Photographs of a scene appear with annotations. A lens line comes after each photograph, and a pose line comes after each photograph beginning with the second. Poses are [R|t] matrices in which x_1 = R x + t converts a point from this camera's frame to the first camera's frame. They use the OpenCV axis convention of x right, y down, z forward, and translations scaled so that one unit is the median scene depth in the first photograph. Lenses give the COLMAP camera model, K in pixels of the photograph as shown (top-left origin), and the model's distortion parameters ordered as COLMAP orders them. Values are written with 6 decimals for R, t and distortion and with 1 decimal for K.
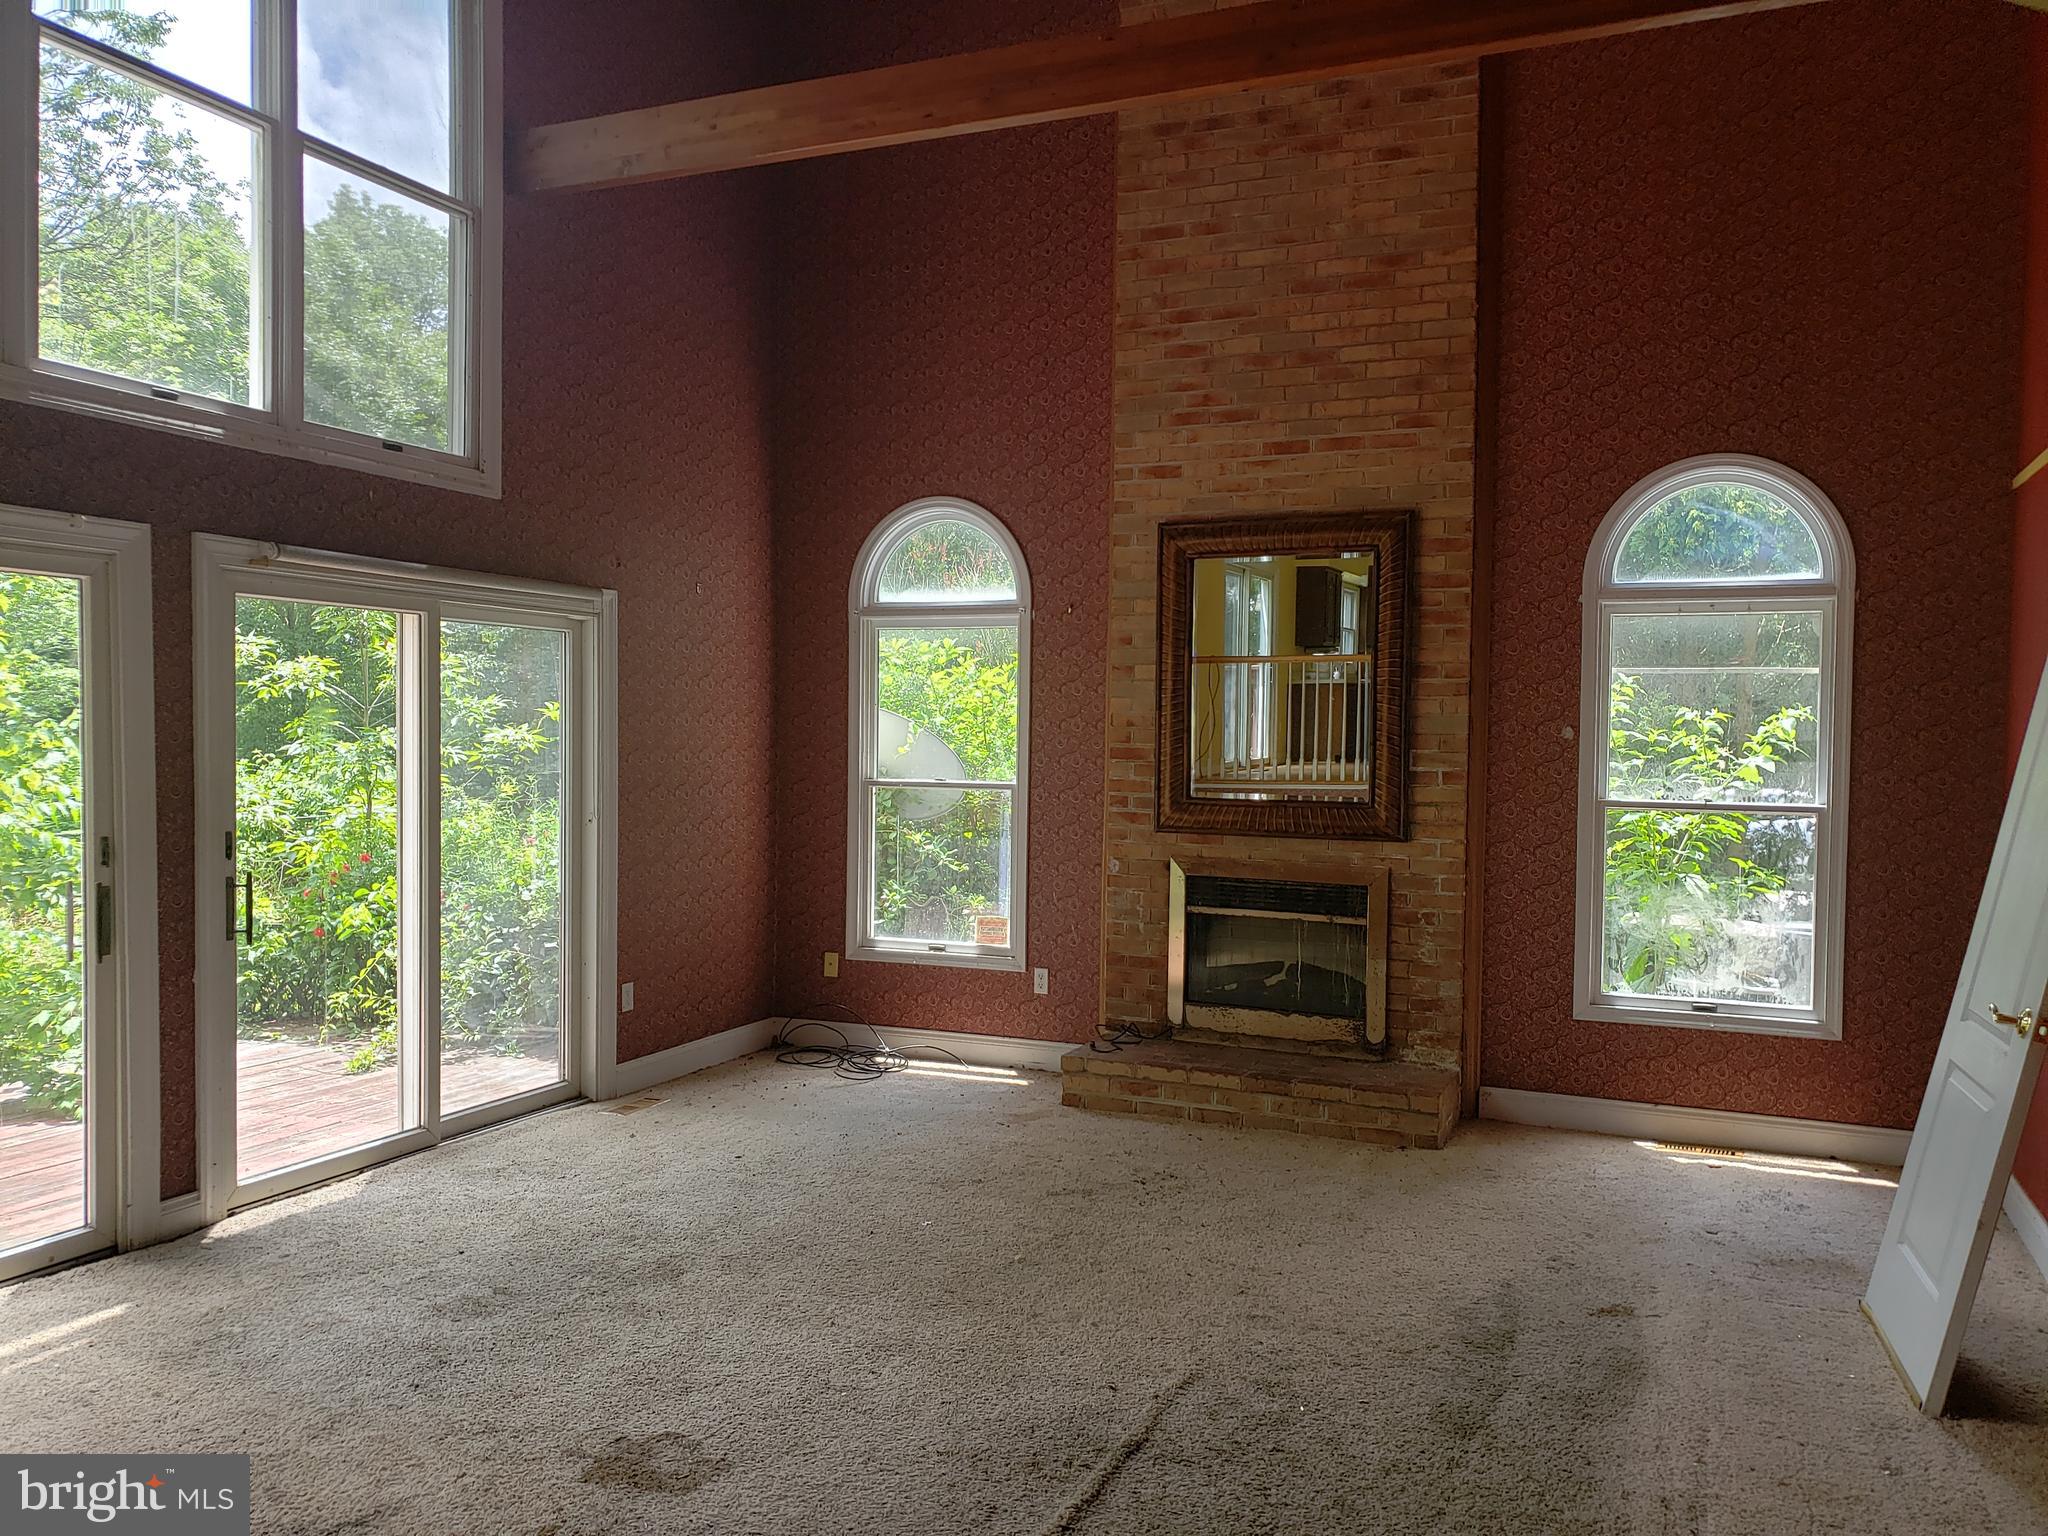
lens RADIAL K [[1588.6, 0, 1024.0], [0, 1588.6, 768.0], [0, 0, 1]] dist [0.080037, -0.086257]
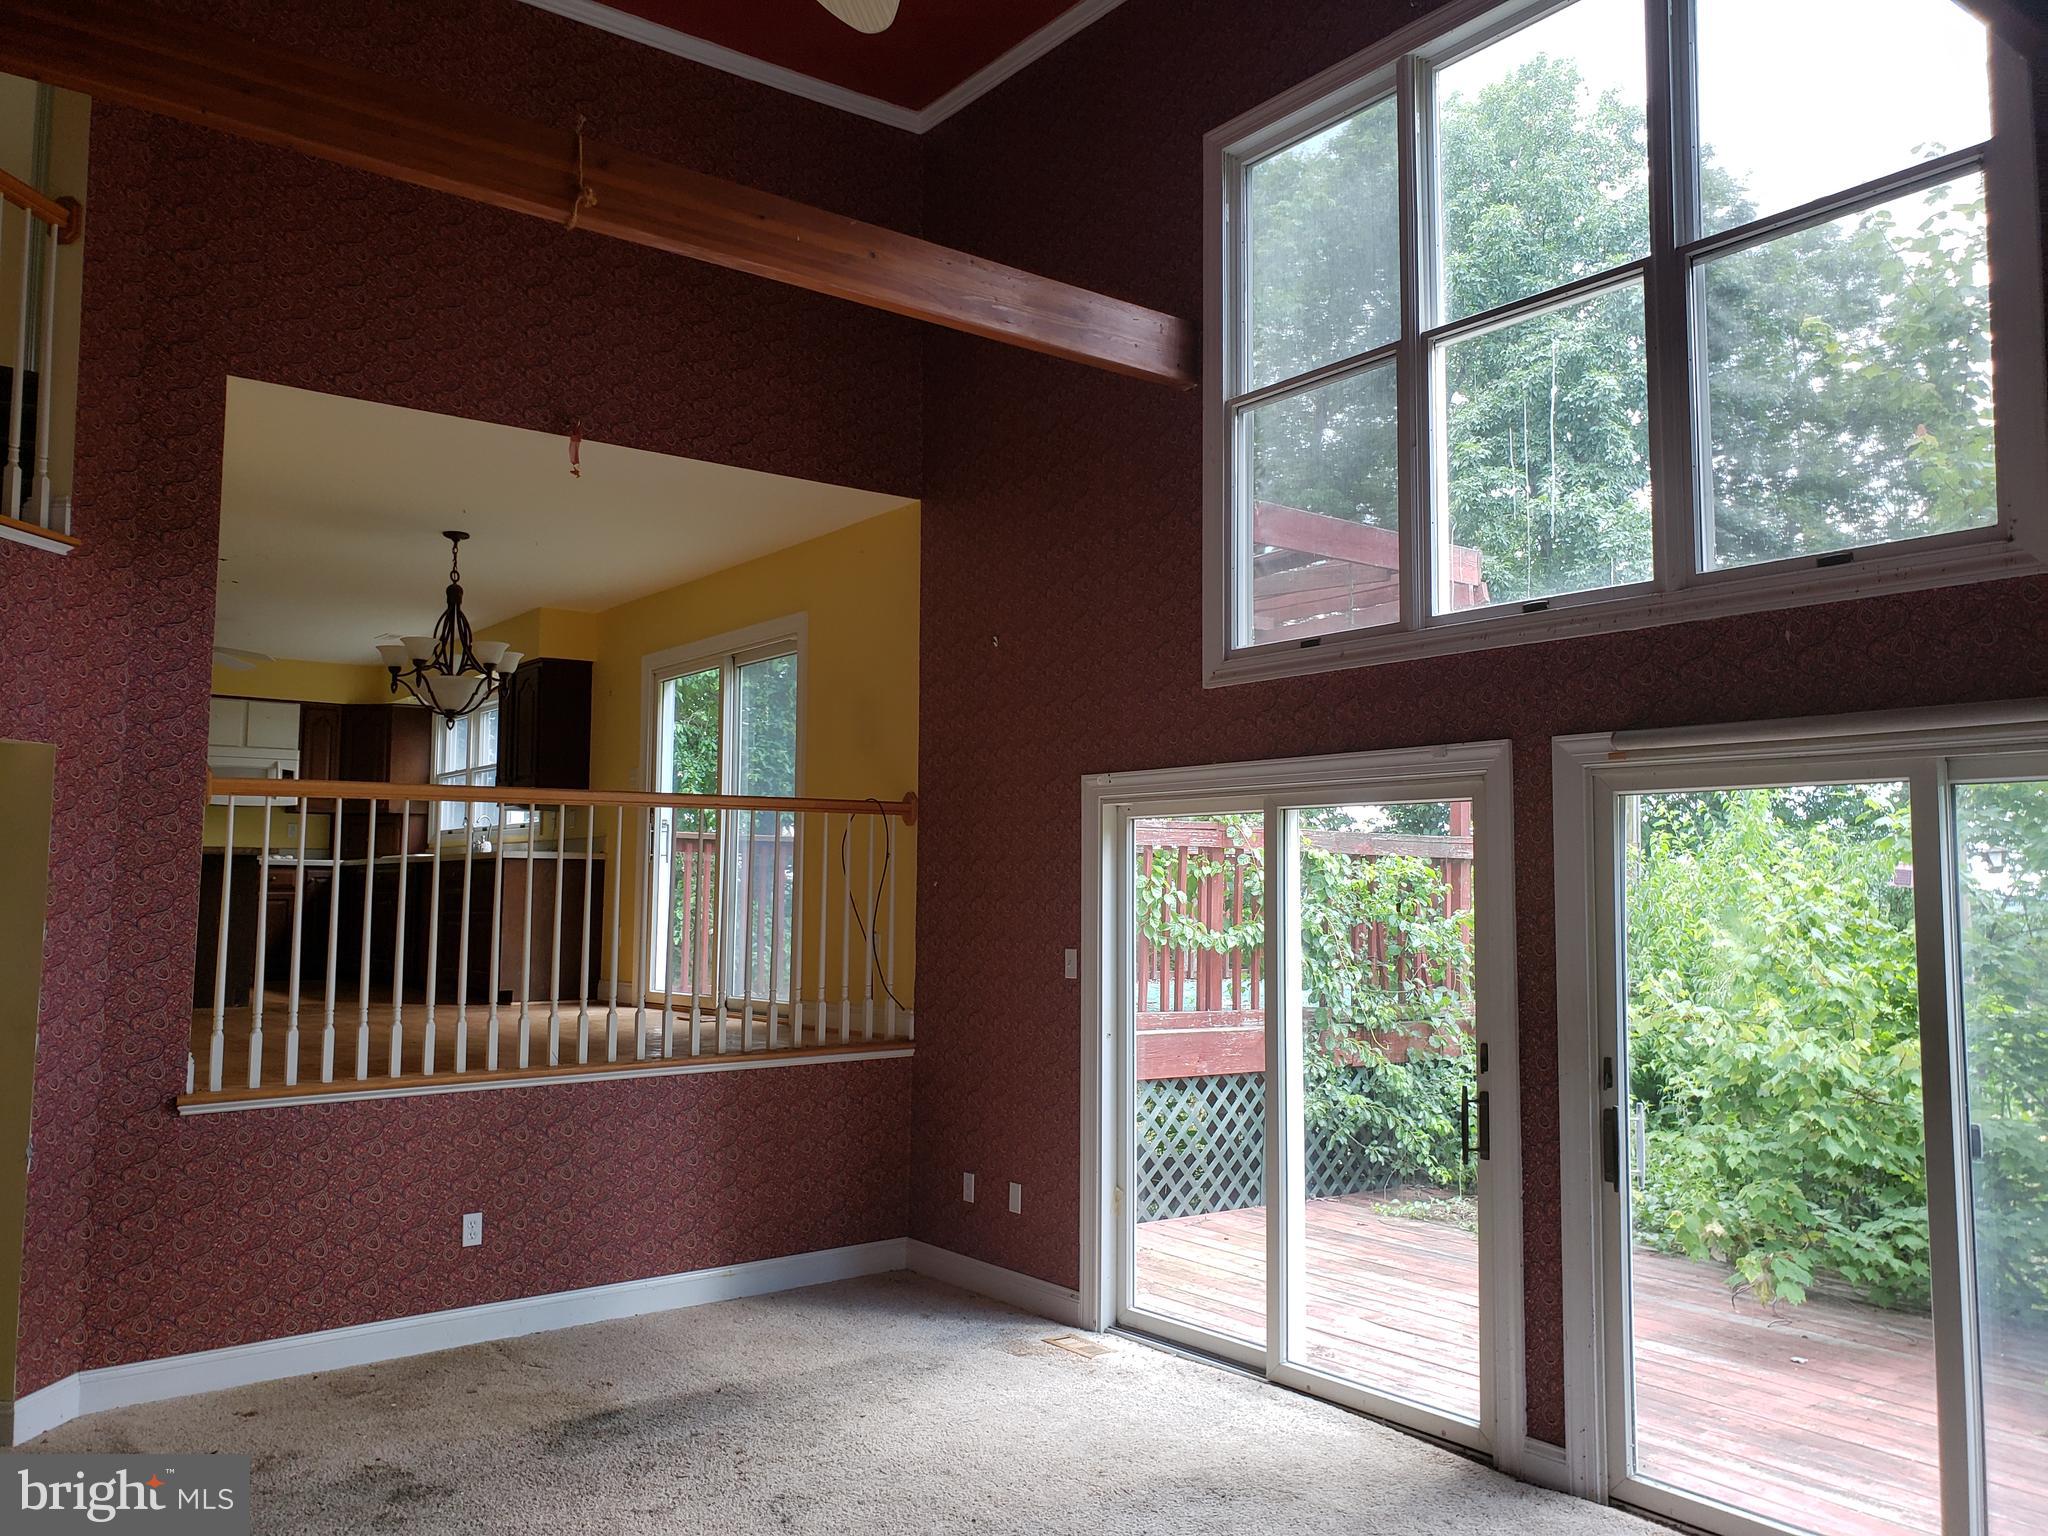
lens RADIAL K [[1561.3, 0, 1024.0], [0, 1561.3, 768.0], [0, 0, 1]] dist [0.151609, -0.319360]
pose [[-0.469811, -0.089822, -0.878186, 0.476148], [-0.033435, 0.995907, -0.083976, -0.038170], [0.882134, -0.010091, -0.470891, 1.194114]]
